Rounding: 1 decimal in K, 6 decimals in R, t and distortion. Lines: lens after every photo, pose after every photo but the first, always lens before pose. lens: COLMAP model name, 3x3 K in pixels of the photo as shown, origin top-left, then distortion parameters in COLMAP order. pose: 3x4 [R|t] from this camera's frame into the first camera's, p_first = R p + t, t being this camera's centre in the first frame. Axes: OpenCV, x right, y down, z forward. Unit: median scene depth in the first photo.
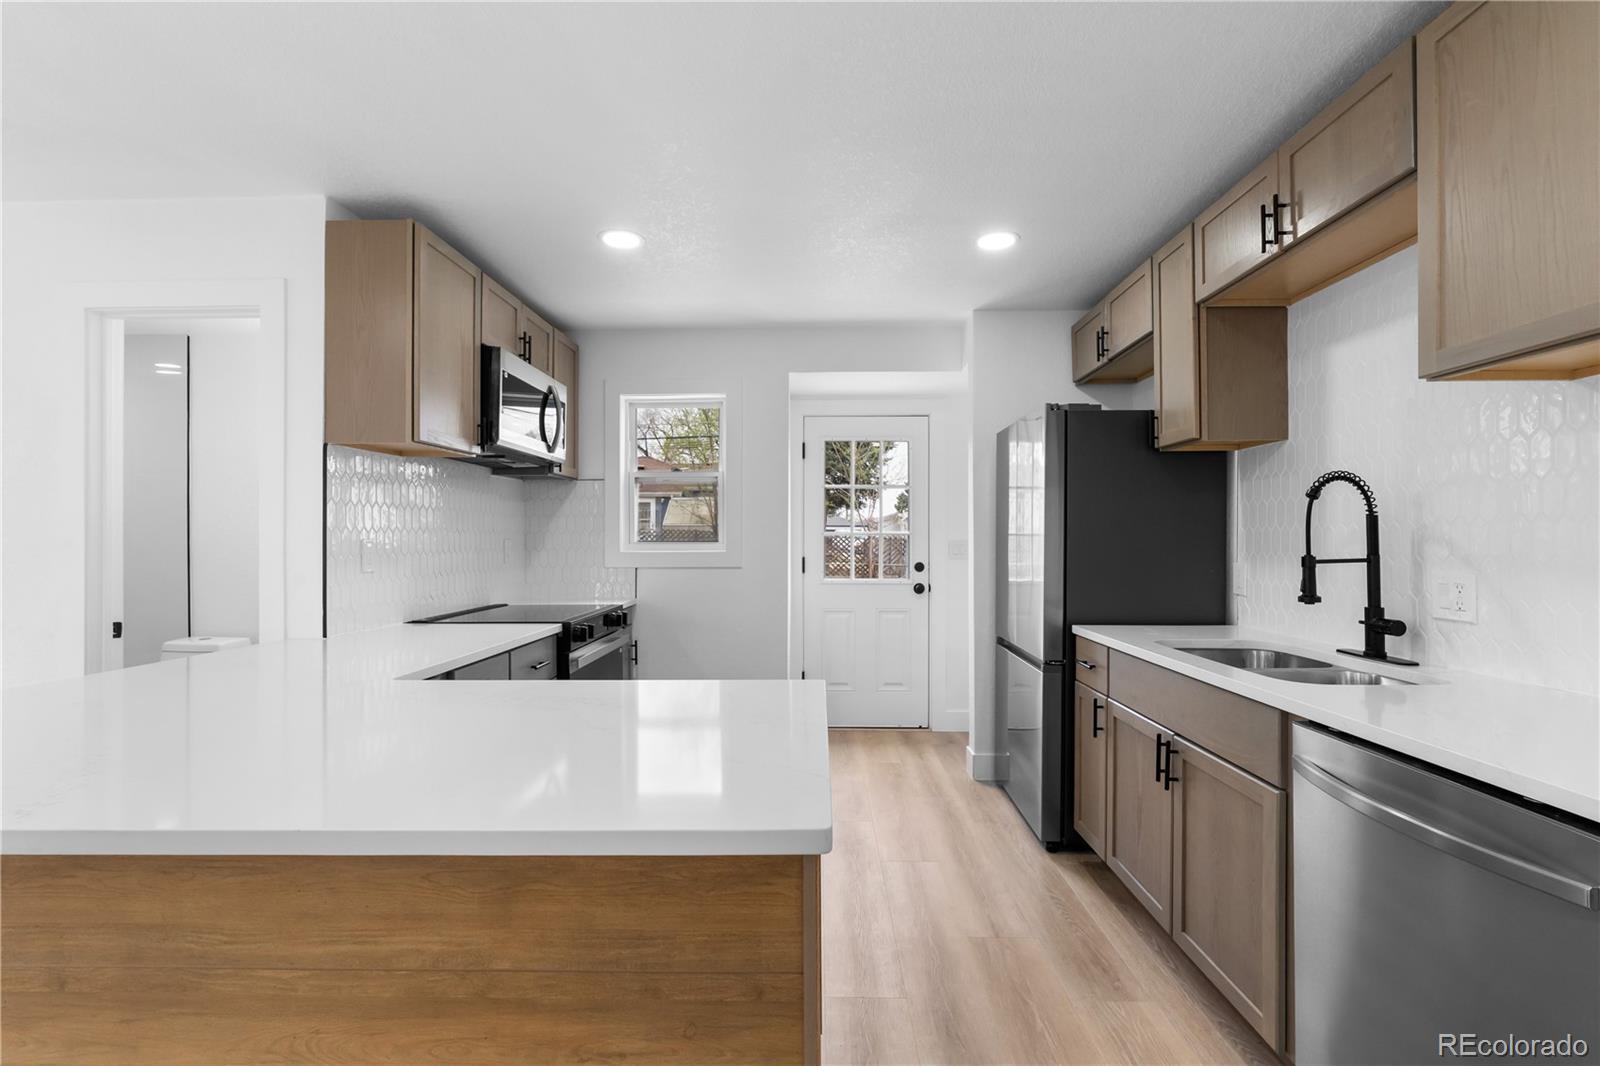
lens RADIAL K [[735.5, 0, 807.9], [0, 735.5, 541.1], [0, 0, 1]] dist [-0.018198, 0.005763]
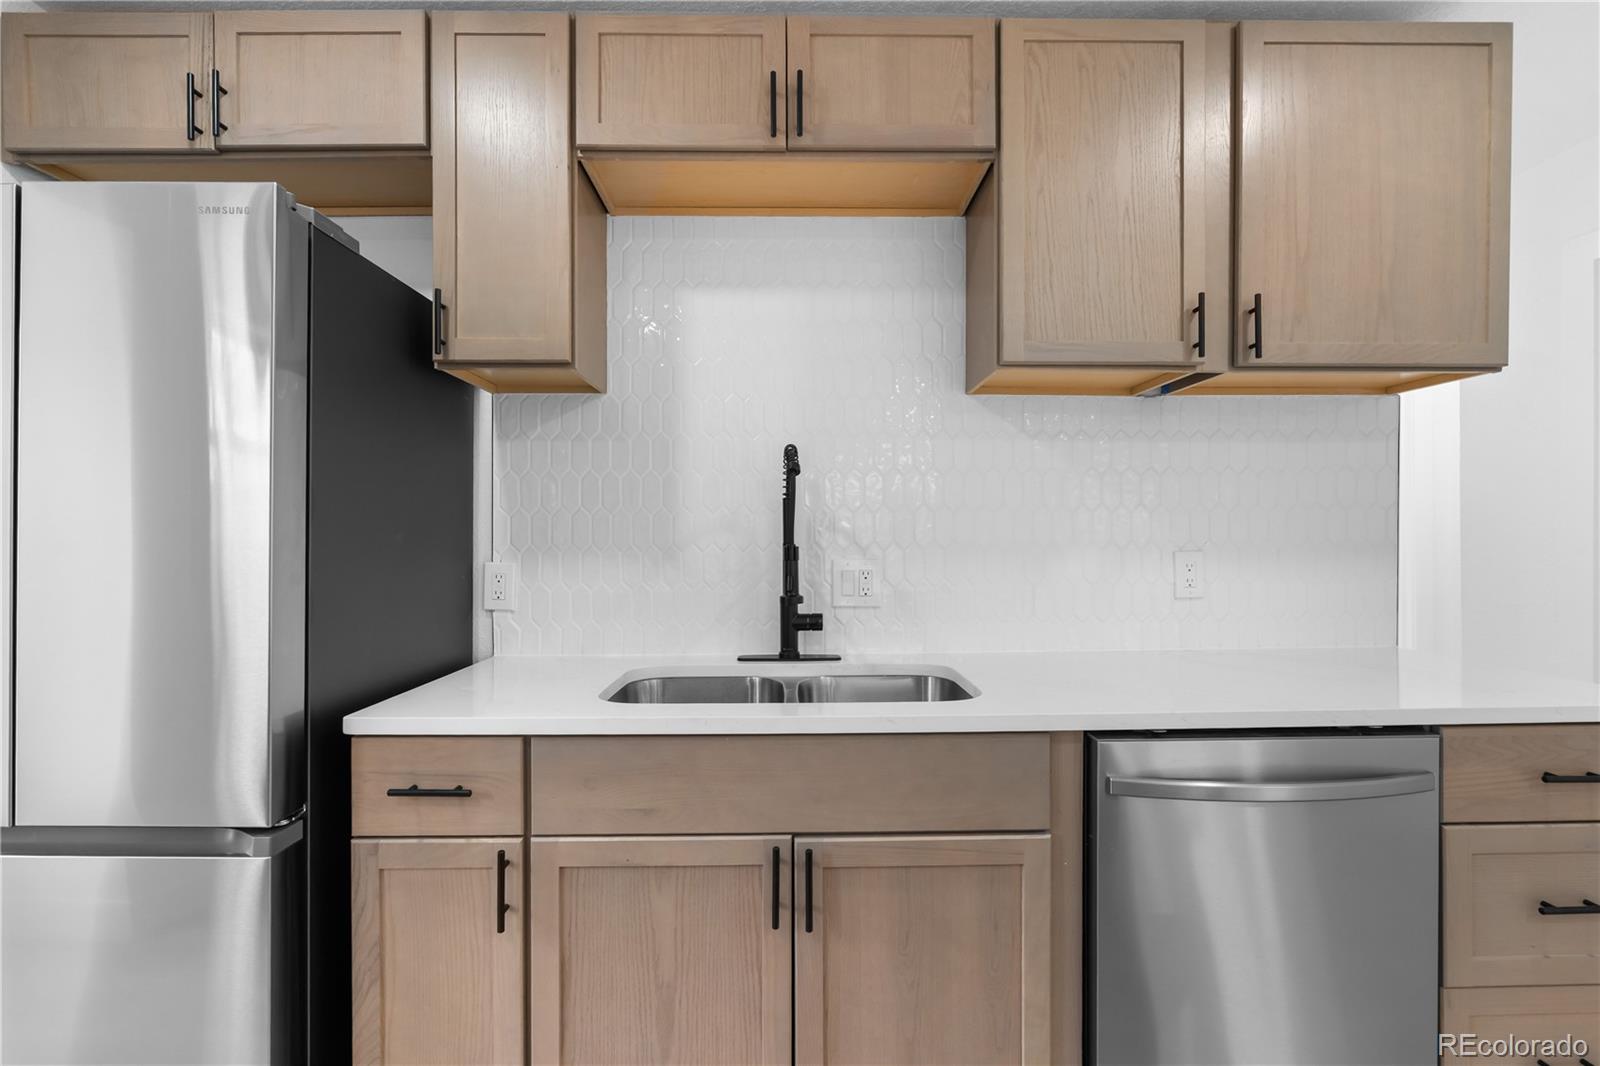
lens RADIAL K [[703.2, 0, 782.0], [0, 703.2, 551.0], [0, 0, 1]] dist [-0.059991, -0.000001]
pose [[-0.016817, -0.005681, 0.999842, -0.076855], [0.003004, 0.999979, 0.005733, 0.023495], [-0.999854, 0.003100, -0.016799, 1.022625]]
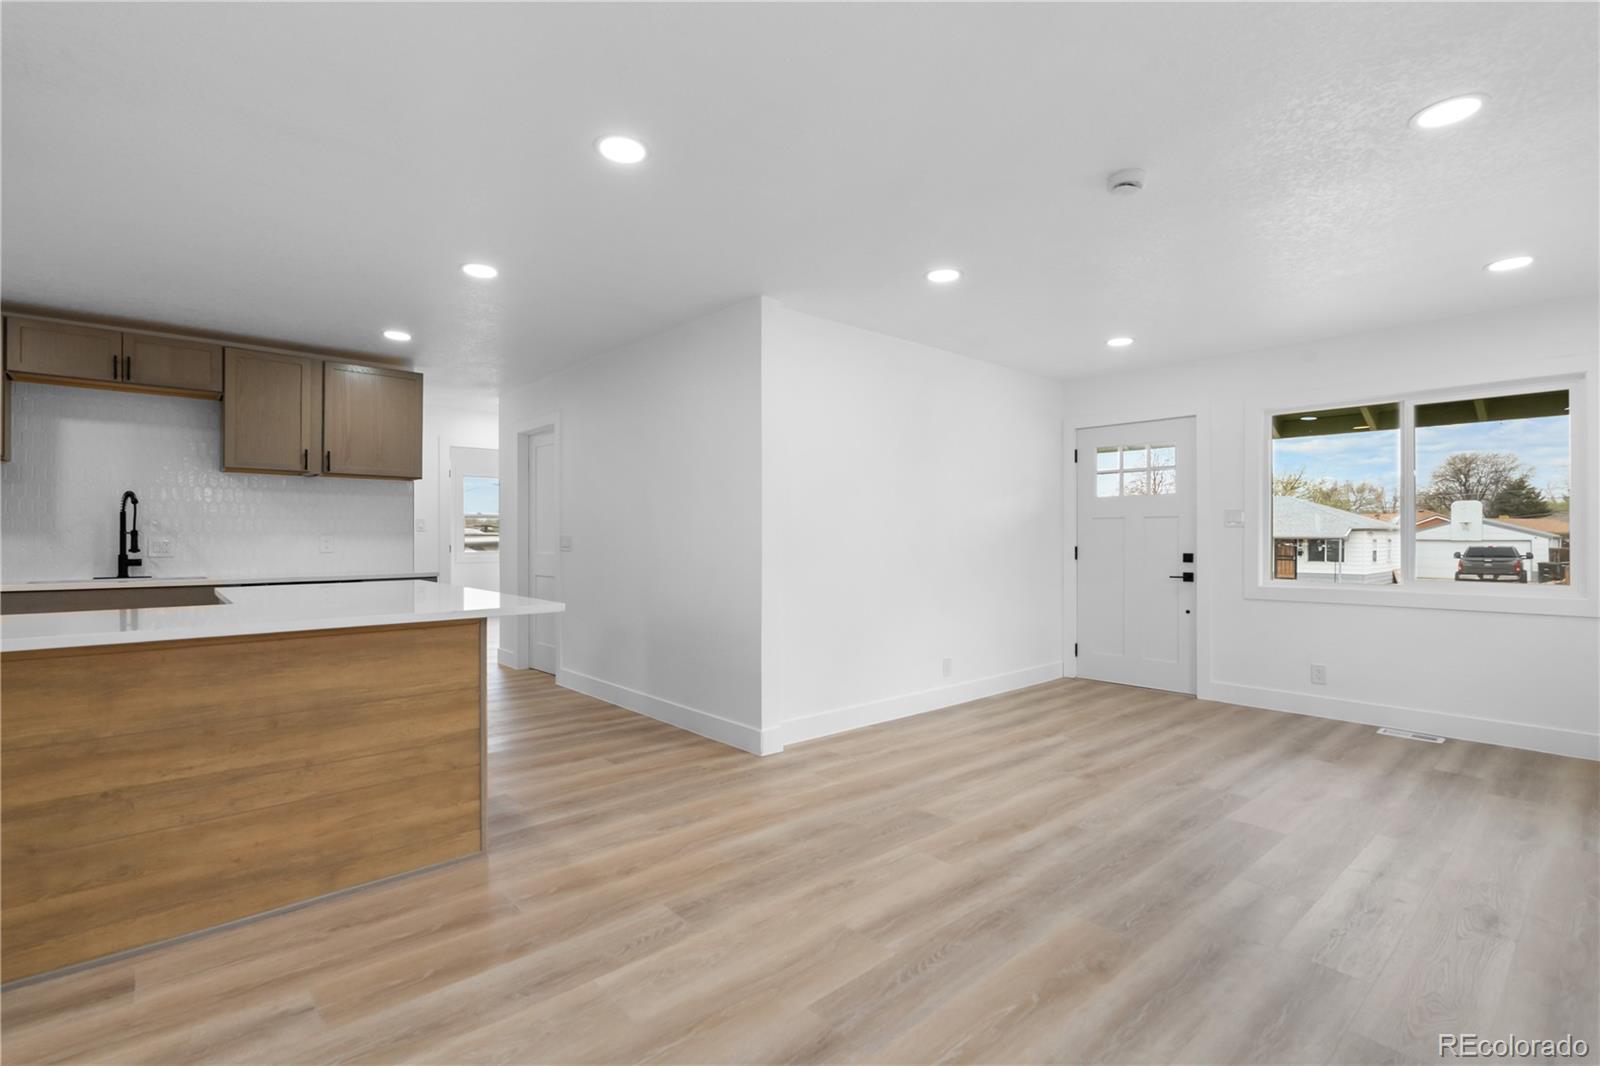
lens RADIAL K [[735.5, 0, 807.9], [0, 735.5, 541.1], [0, 0, 1]] dist [-0.018198, 0.005763]
pose [[-0.684837, -0.003421, 0.728688, -2.178009], [-0.004891, 0.999988, 0.000097, 0.041386], [-0.728680, -0.003498, -0.684846, 0.996439]]
